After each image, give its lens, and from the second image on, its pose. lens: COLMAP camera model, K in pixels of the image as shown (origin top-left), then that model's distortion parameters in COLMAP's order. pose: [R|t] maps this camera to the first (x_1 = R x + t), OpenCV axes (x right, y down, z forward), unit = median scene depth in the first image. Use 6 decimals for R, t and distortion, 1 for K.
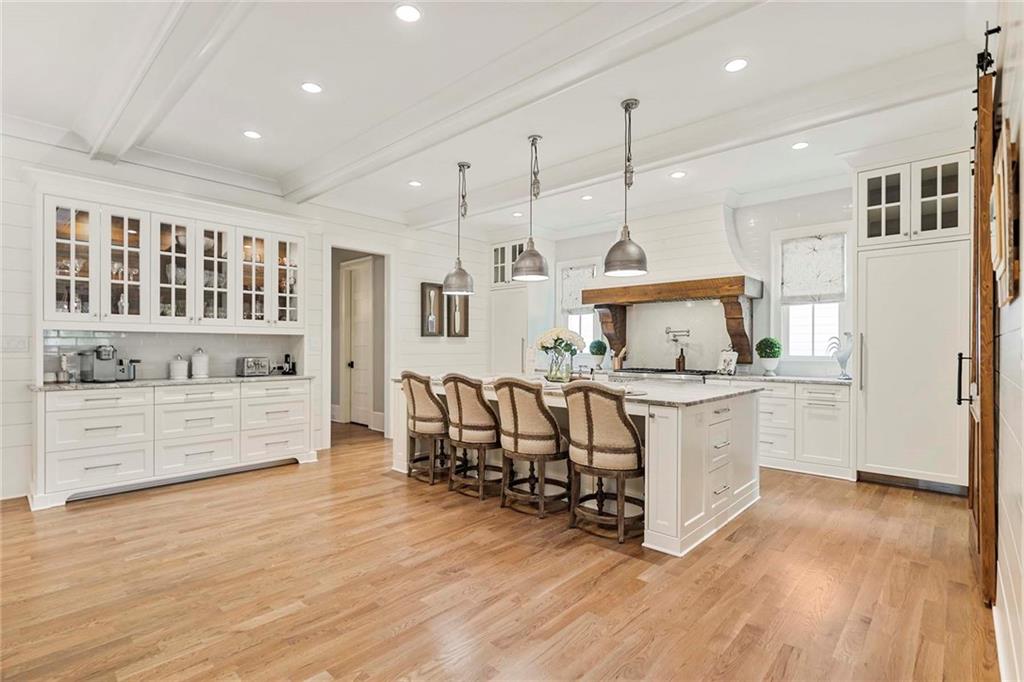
lens RADIAL K [[493.1, 0, 507.4], [0, 493.1, 347.1], [0, 0, 1]] dist [0.002885, -0.000241]
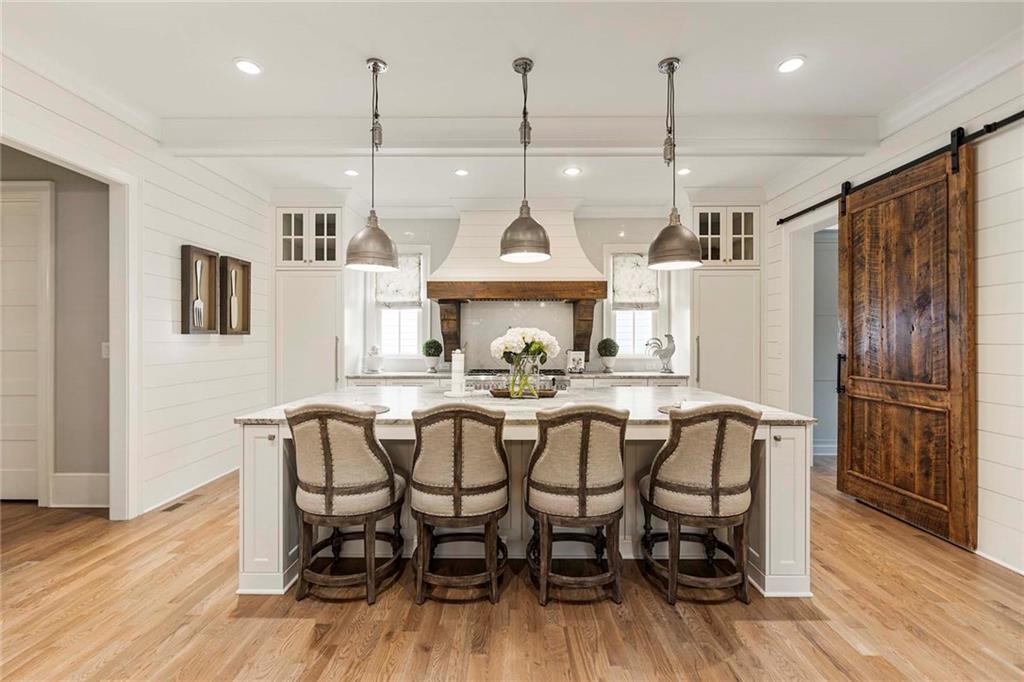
lens RADIAL K [[432.4, 0, 510.0], [0, 432.4, 339.2], [0, 0, 1]] dist [-0.004292, -0.000120]
pose [[0.736955, -0.001541, 0.675940, -0.372839], [0.003431, 0.999993, -0.001461, -0.020753], [-0.675933, 0.003396, 0.736955, 0.532987]]
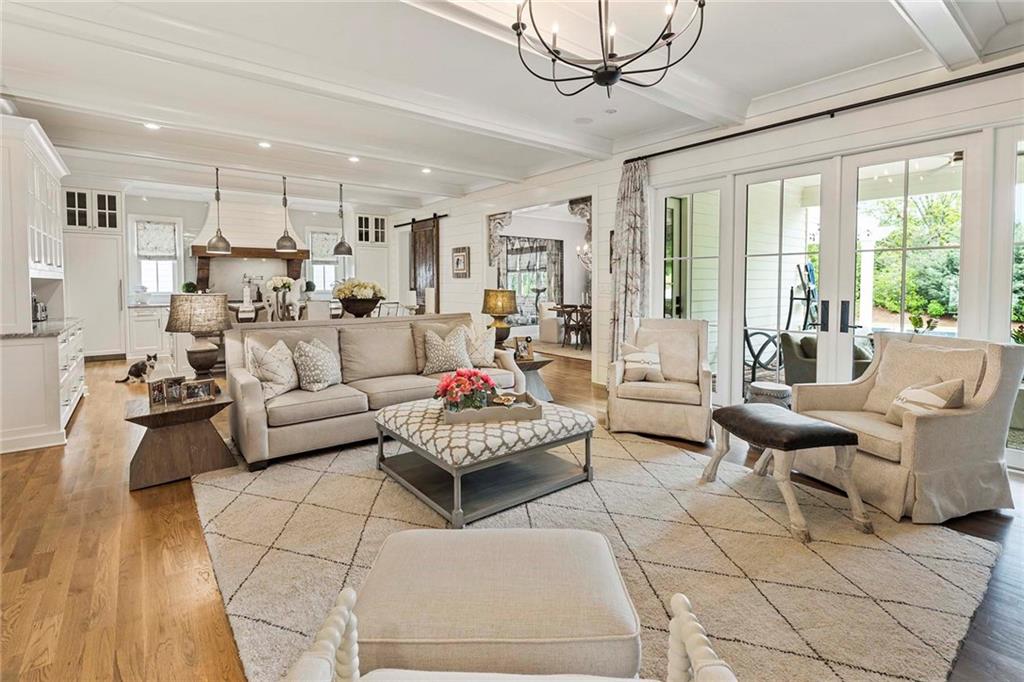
lens RADIAL K [[466.2, 0, 502.1], [0, 466.2, 299.2], [0, 0, 1]] dist [0.002471, 0.000328]
pose [[0.162045, -0.040010, 0.985972, -1.472691], [0.001715, 0.999188, 0.040265, -0.025365], [-0.986782, -0.004834, 0.161982, -0.073097]]
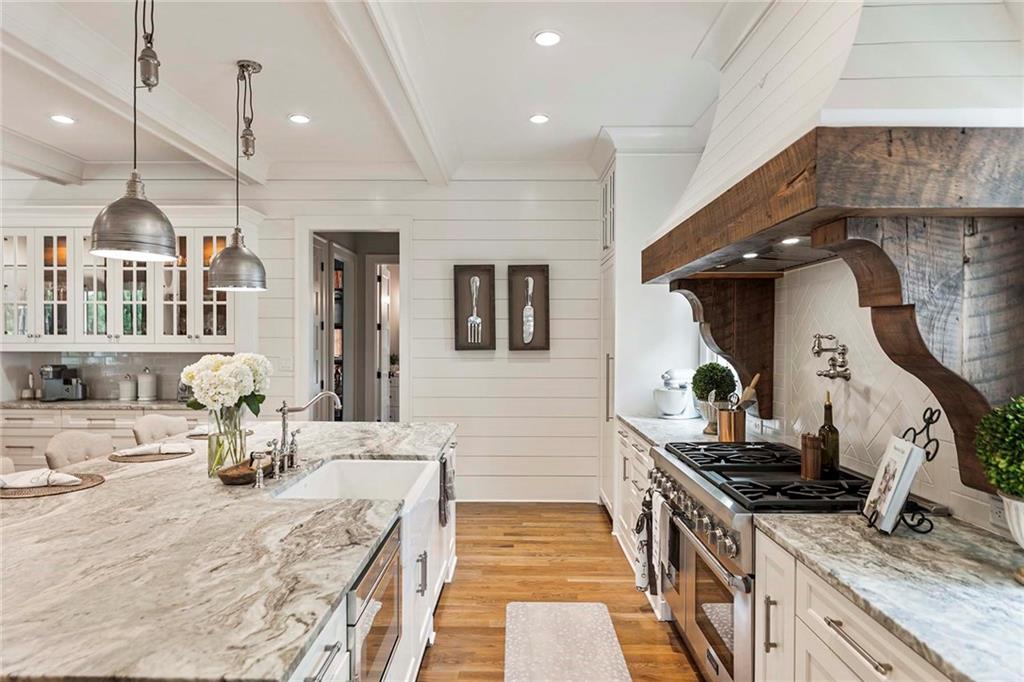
lens RADIAL K [[595.8, 0, 510.0], [0, 595.8, 374.7], [0, 0, 1]] dist [-0.001317, -0.001764]
pose [[0.677707, 0.010766, -0.735253, 0.708448], [0.000601, 0.999884, 0.015194, -0.001817], [0.735332, -0.010739, 0.677622, 0.822602]]
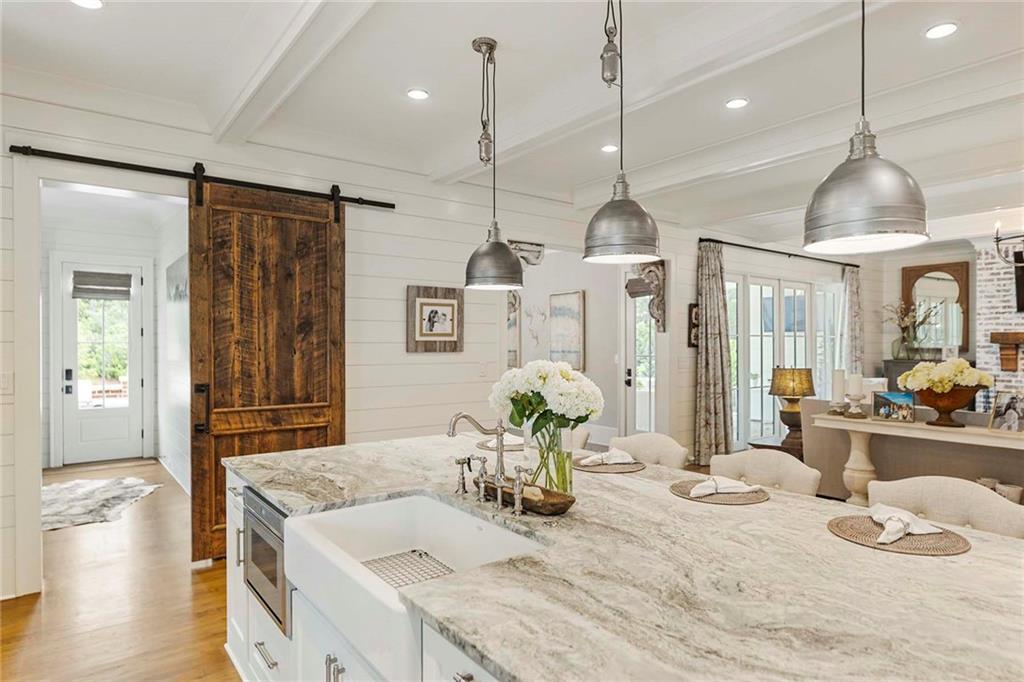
lens RADIAL K [[595.8, 0, 512.1], [0, 595.8, 345.8], [0, 0, 1]] dist [-0.001317, -0.001764]
pose [[-0.985162, -0.004465, 0.171569, 0.045906], [-0.003497, 0.999976, 0.005943, -0.054340], [-0.171591, 0.005255, -0.985154, 1.509025]]
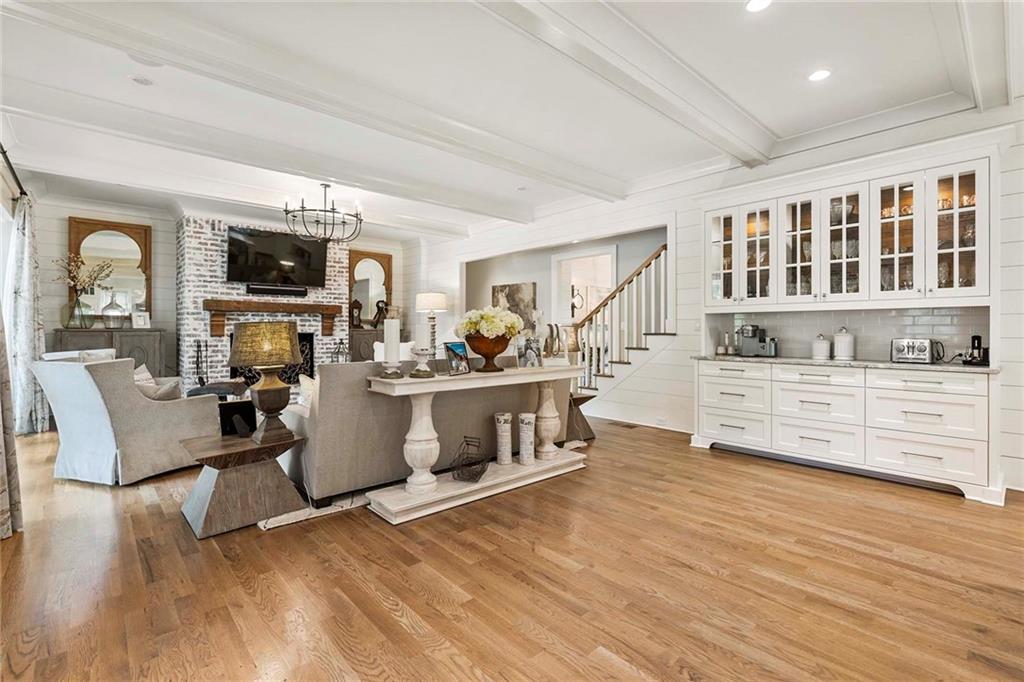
lens RADIAL K [[466.2, 0, 513.6], [0, 466.2, 331.5], [0, 0, 1]] dist [0.002471, 0.000328]
pose [[-0.086778, -0.001417, -0.996227, 0.311036], [-0.002547, 0.999996, -0.001201, 0.014178], [0.996224, 0.002433, -0.086782, 0.518458]]
